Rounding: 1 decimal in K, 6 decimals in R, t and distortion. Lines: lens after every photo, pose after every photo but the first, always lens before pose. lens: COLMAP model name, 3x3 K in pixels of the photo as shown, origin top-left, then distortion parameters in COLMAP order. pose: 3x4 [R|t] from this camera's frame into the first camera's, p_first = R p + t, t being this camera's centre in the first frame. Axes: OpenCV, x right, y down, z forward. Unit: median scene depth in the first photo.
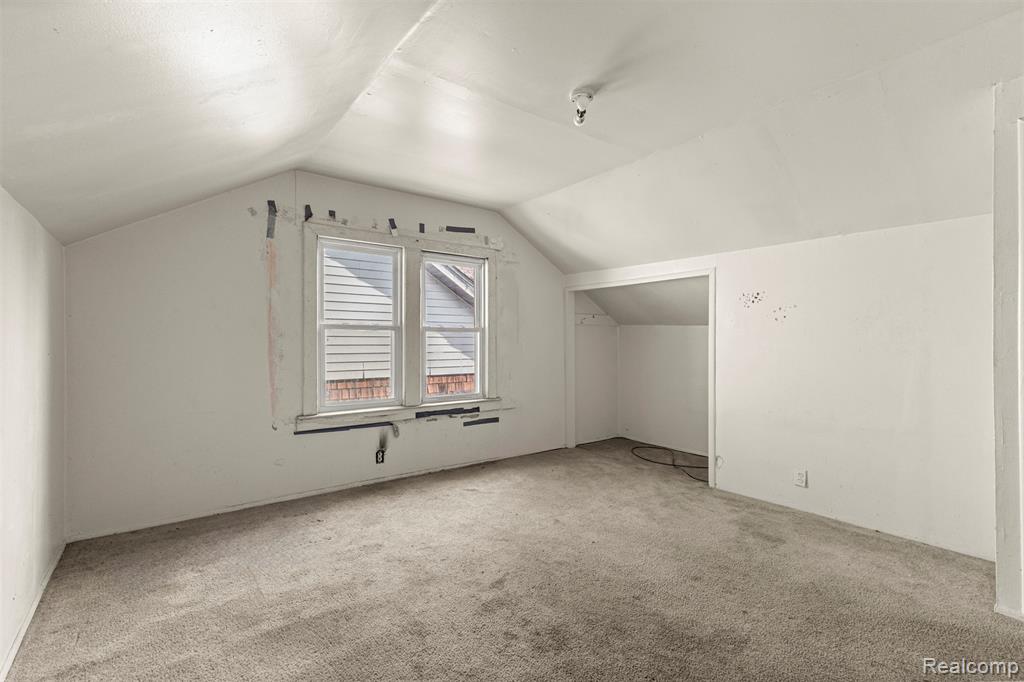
lens RADIAL K [[452.4, 0, 513.3], [0, 452.4, 345.5], [0, 0, 1]] dist [0.002924, 0.000071]
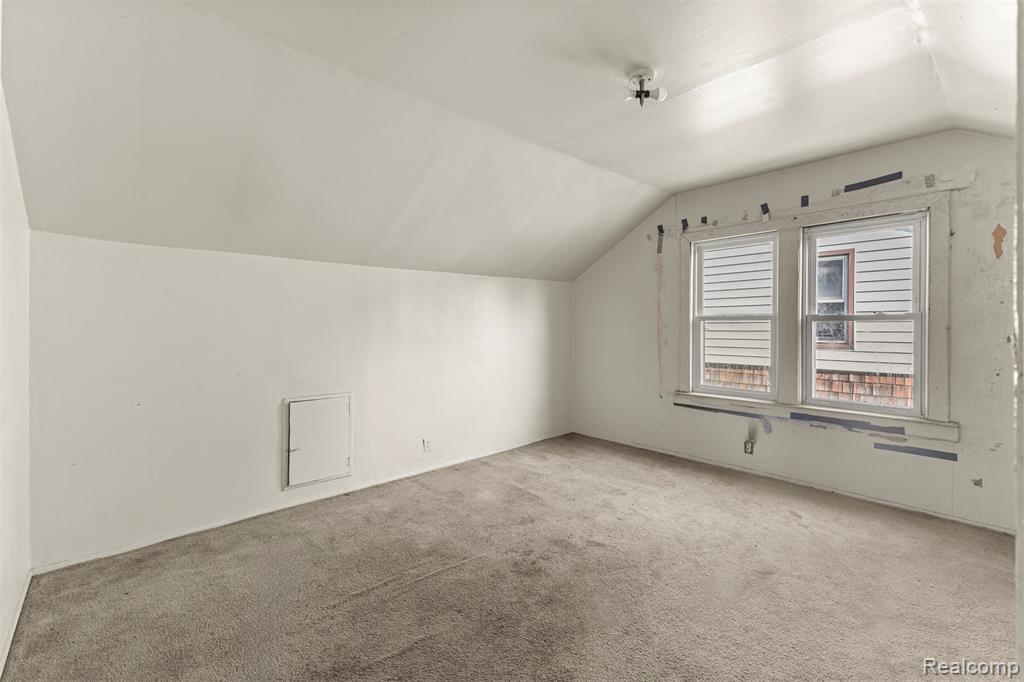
lens RADIAL K [[441.8, 0, 513.1], [0, 441.8, 334.2], [0, 0, 1]] dist [0.003145, 0.000164]
pose [[0.093119, 0.027113, -0.995286, 0.641547], [0.001032, 0.999626, 0.027327, -0.032679], [0.995654, -0.003572, 0.093056, 0.401593]]
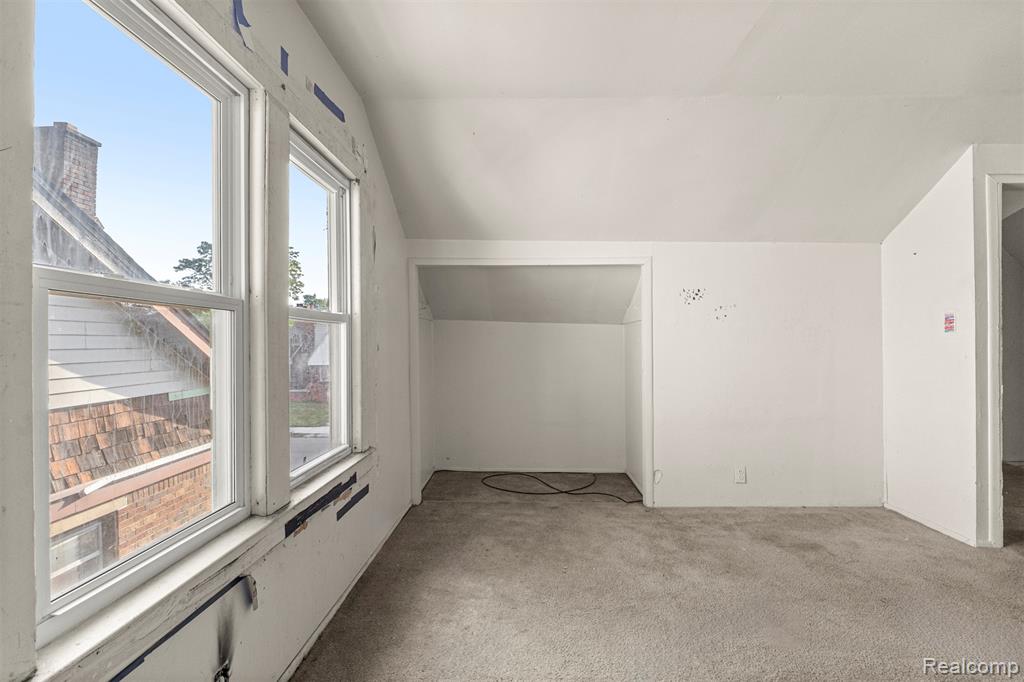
lens RADIAL K [[468.1, 0, 512.0], [0, 468.1, 341.0], [0, 0, 1]] dist [-0.010966, 0.000267]
pose [[0.630293, 0.000249, 0.776357, -0.433957], [0.010381, 0.999908, -0.008748, -0.003466], [-0.776288, 0.013573, 0.630232, 0.638408]]
